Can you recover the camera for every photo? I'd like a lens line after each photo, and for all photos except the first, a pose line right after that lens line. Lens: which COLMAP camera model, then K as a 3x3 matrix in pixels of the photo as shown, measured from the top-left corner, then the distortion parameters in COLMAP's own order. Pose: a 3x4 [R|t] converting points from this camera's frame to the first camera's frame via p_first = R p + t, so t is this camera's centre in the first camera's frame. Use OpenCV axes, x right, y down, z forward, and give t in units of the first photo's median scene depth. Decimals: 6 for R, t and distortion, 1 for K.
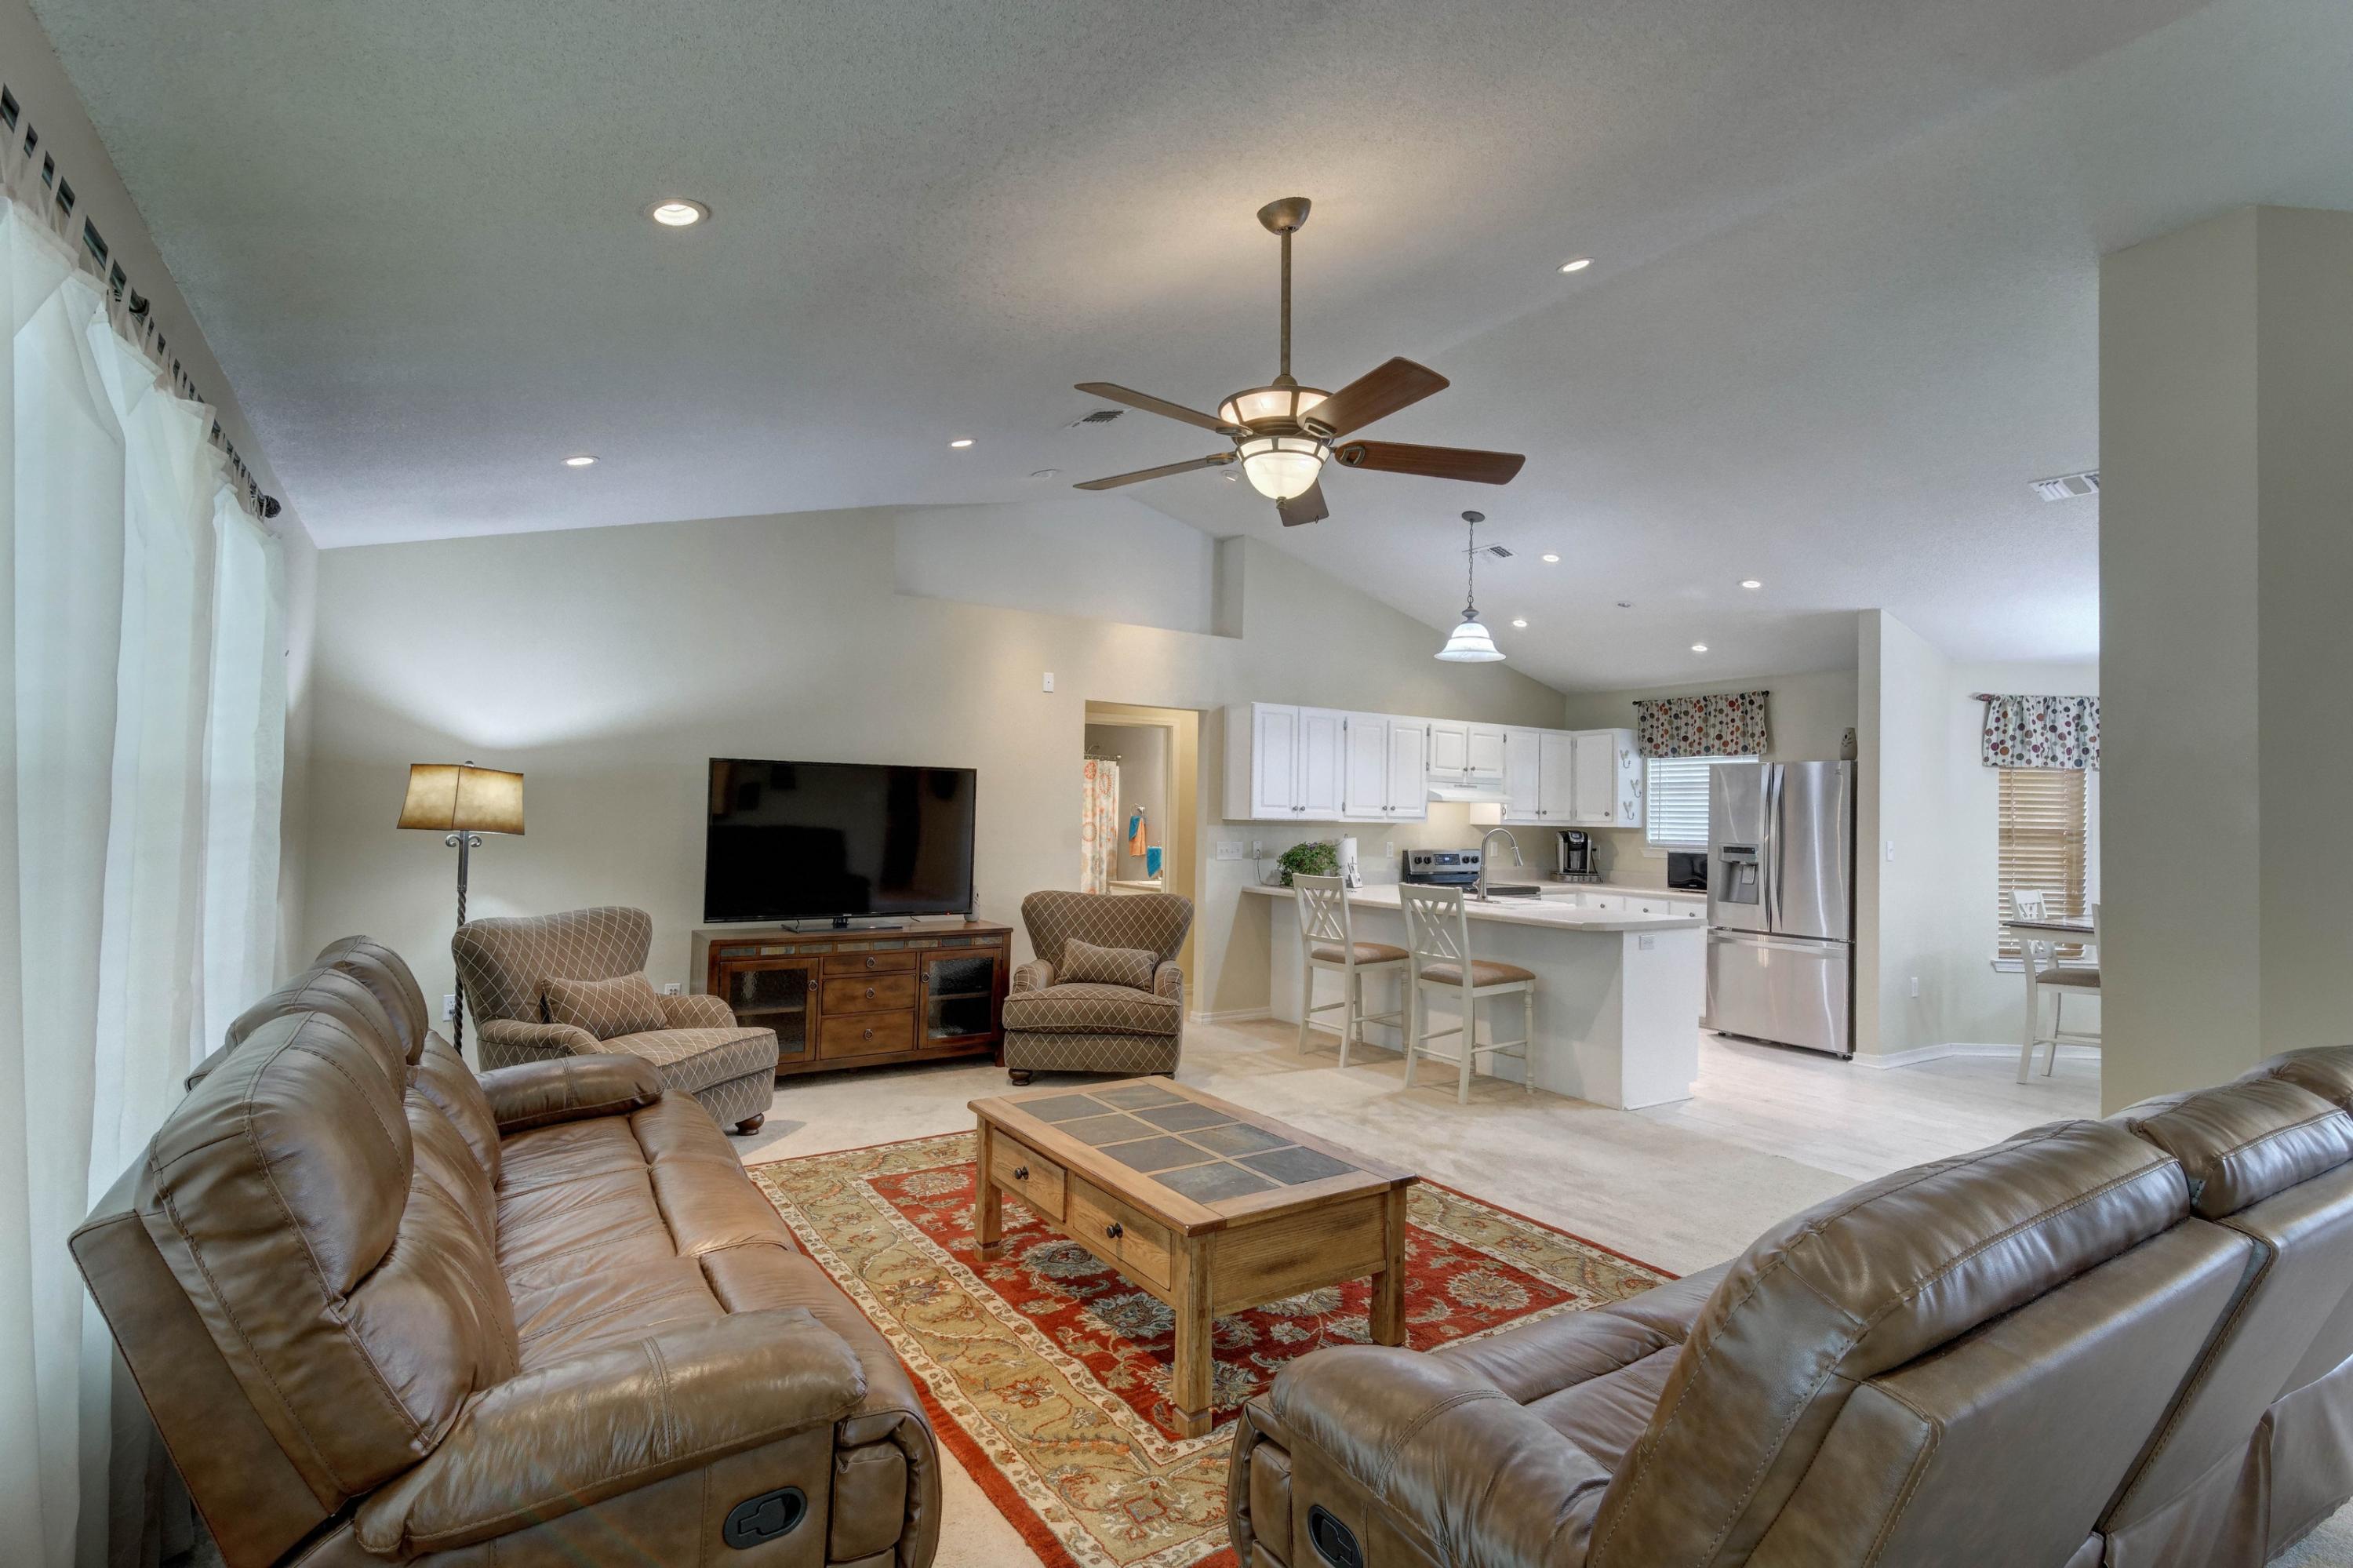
lens RADIAL K [[1122.9, 0, 1178.3], [0, 1122.9, 783.3], [0, 0, 1]] dist [0.002520, 0.000577]
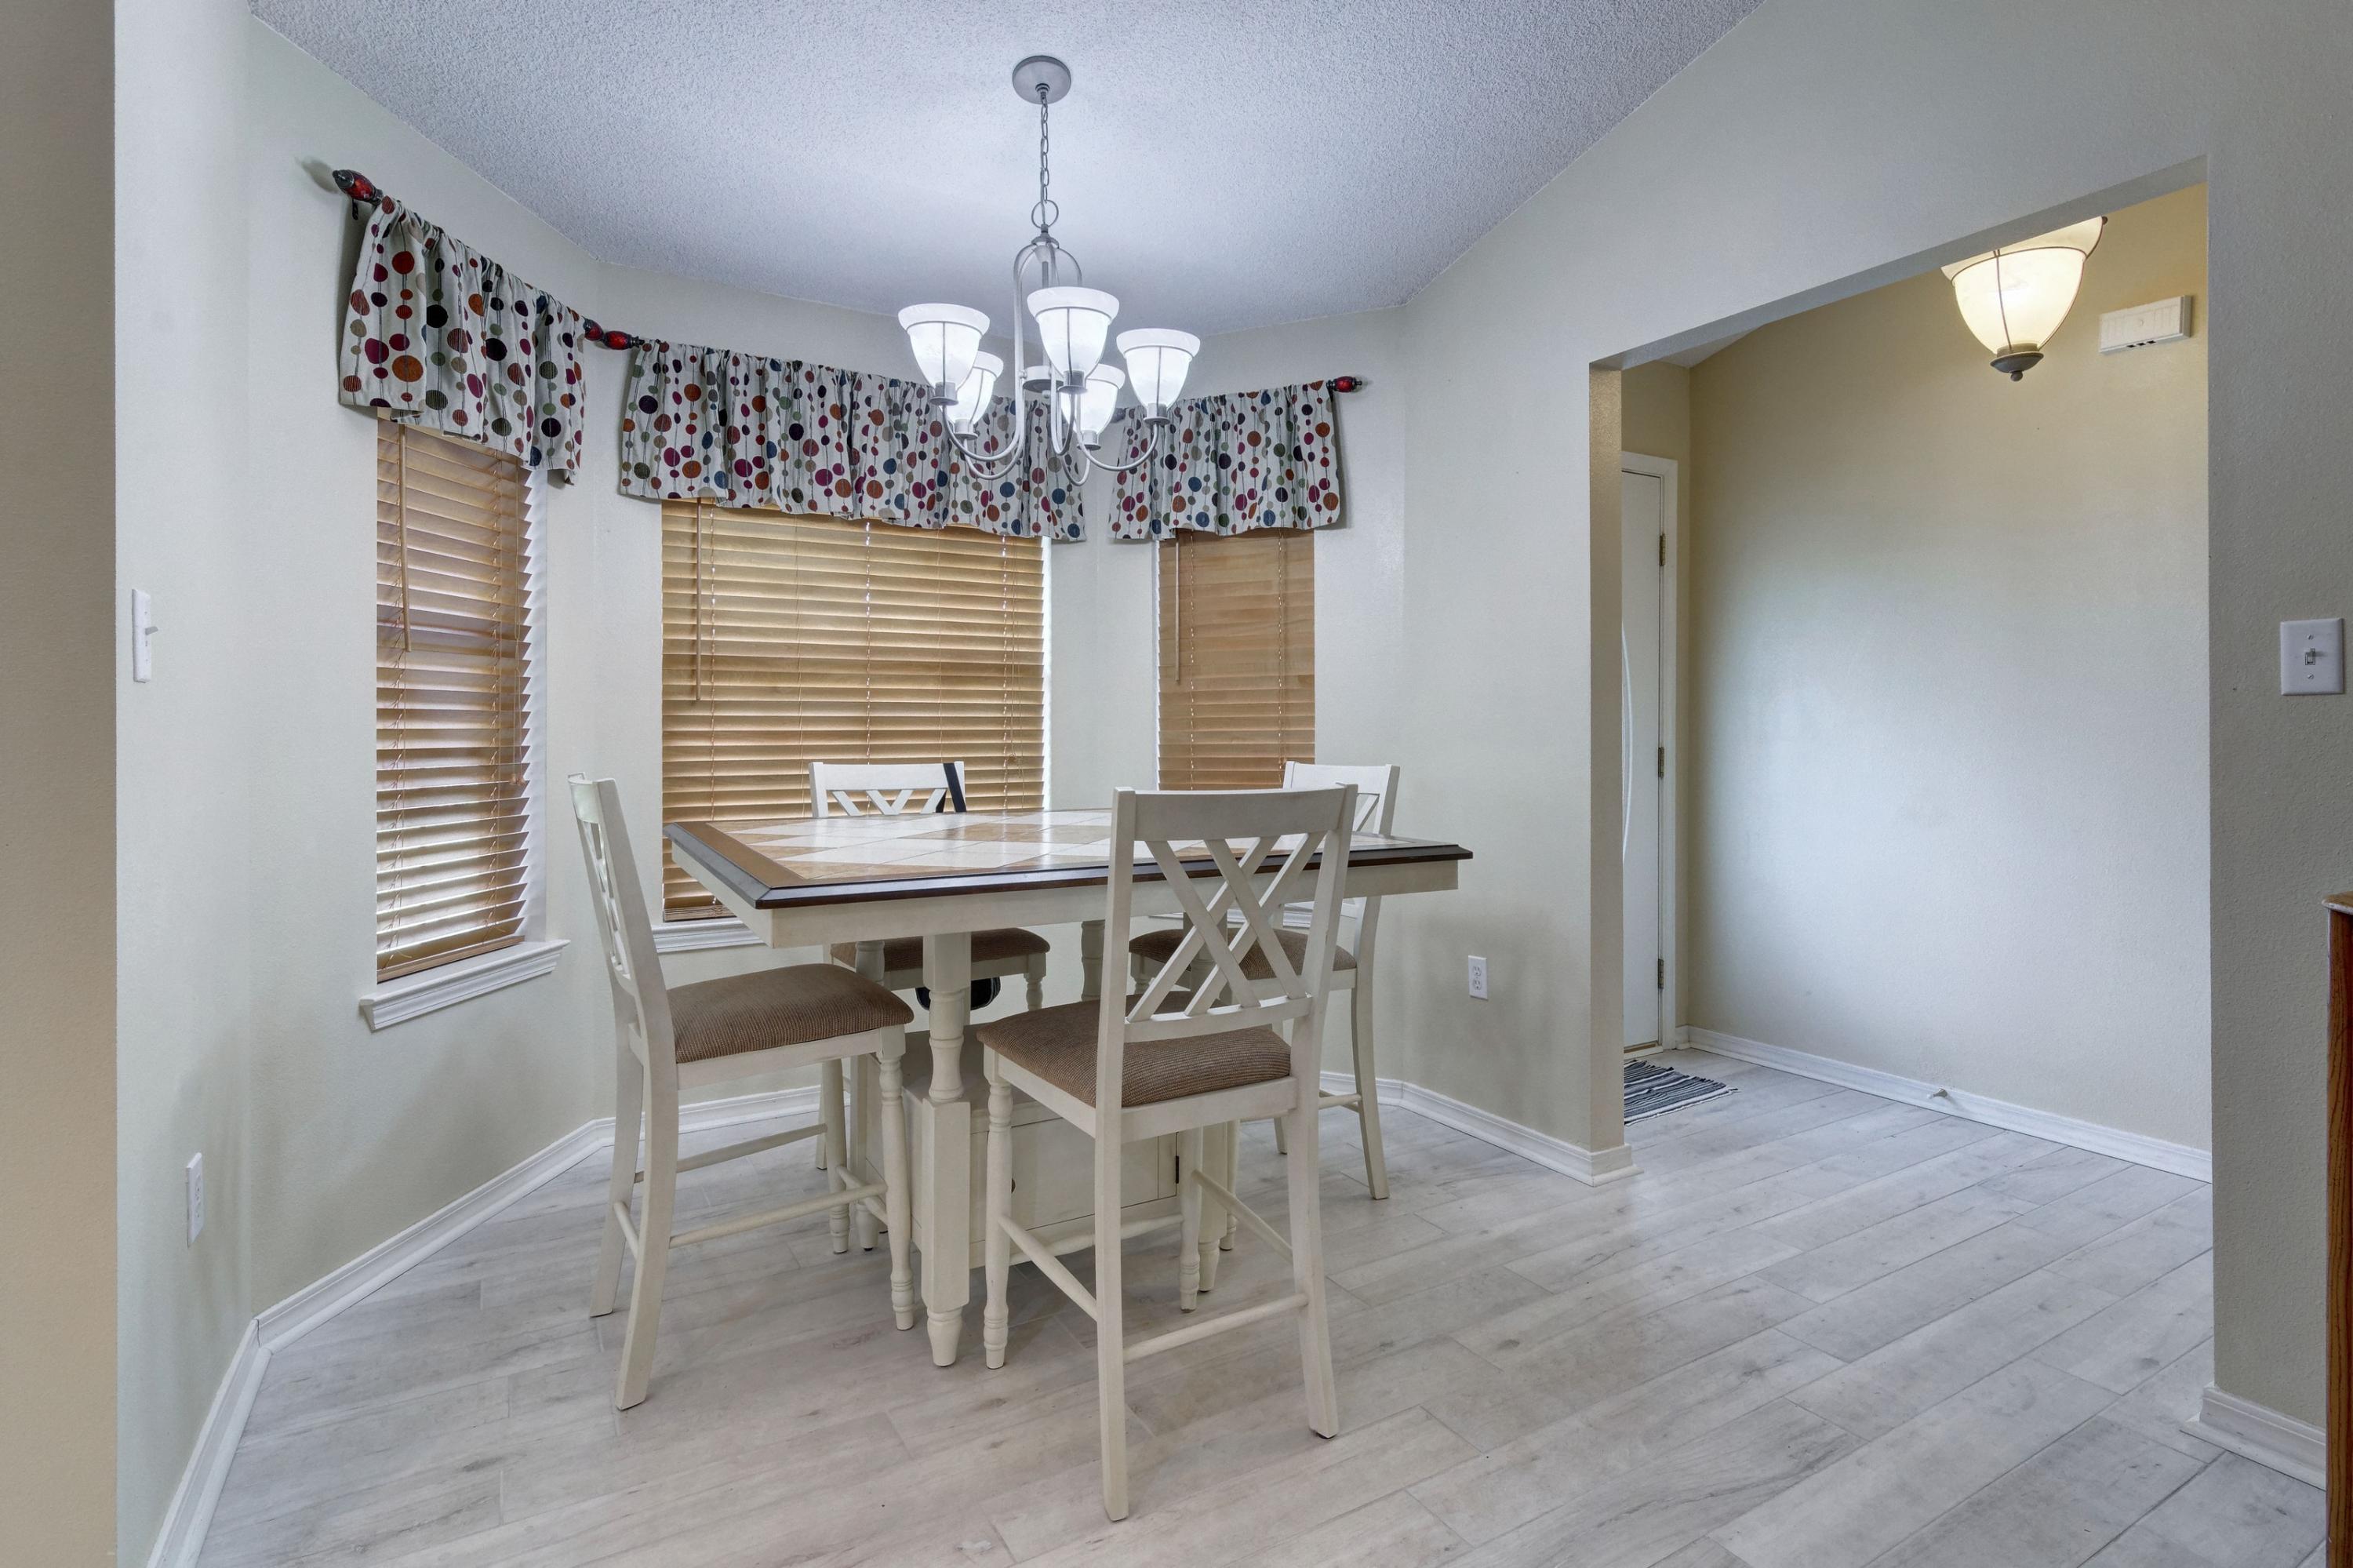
lens RADIAL K [[1158.0, 0, 1207.3], [0, 1158.0, 740.7], [0, 0, 1]] dist [0.003911, 0.000388]
pose [[0.030282, -0.030208, 0.999085, 0.426768], [-0.027540, 0.999139, 0.031044, 0.069166], [-0.999162, -0.028455, 0.029424, 0.810472]]
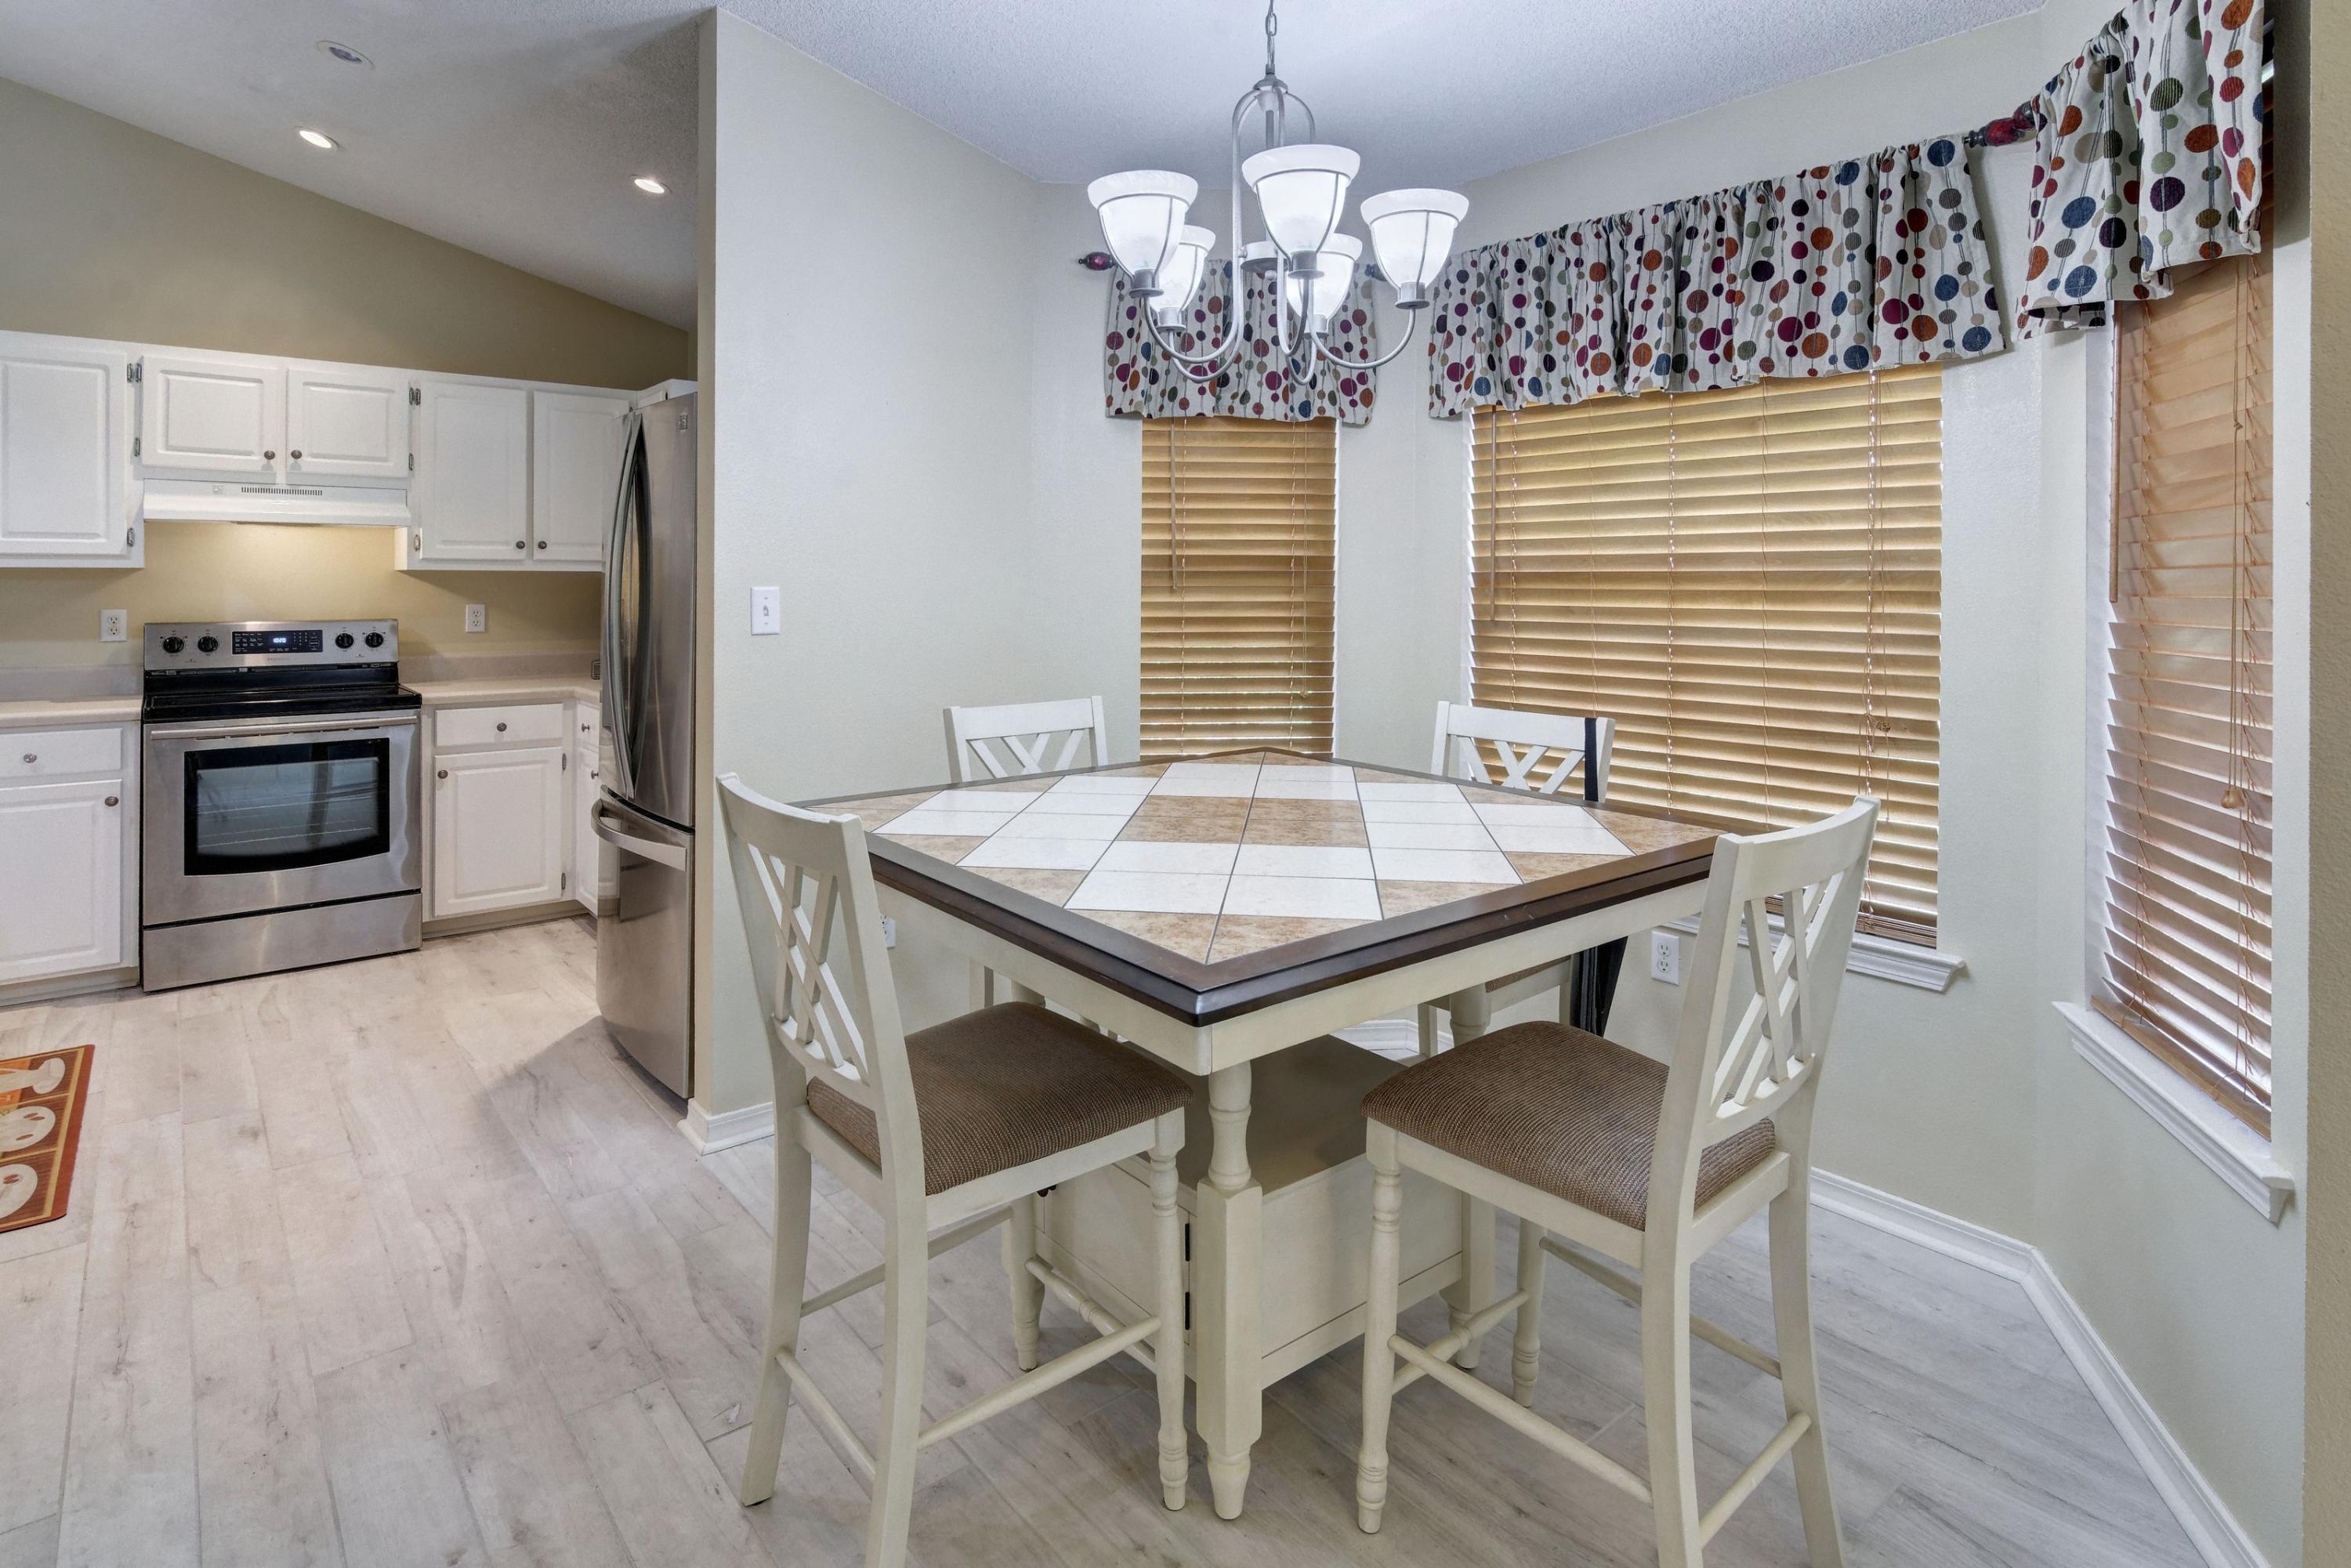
lens RADIAL K [[1237.0, 0, 1180.4], [0, 1237.0, 572.1], [0, 0, 1]] dist [0.001499, 0.000940]
pose [[0.994024, -0.015512, 0.108051, 0.755254], [0.012824, 0.999592, 0.025523, 0.037653], [-0.108403, -0.023984, 0.993818, 0.550288]]
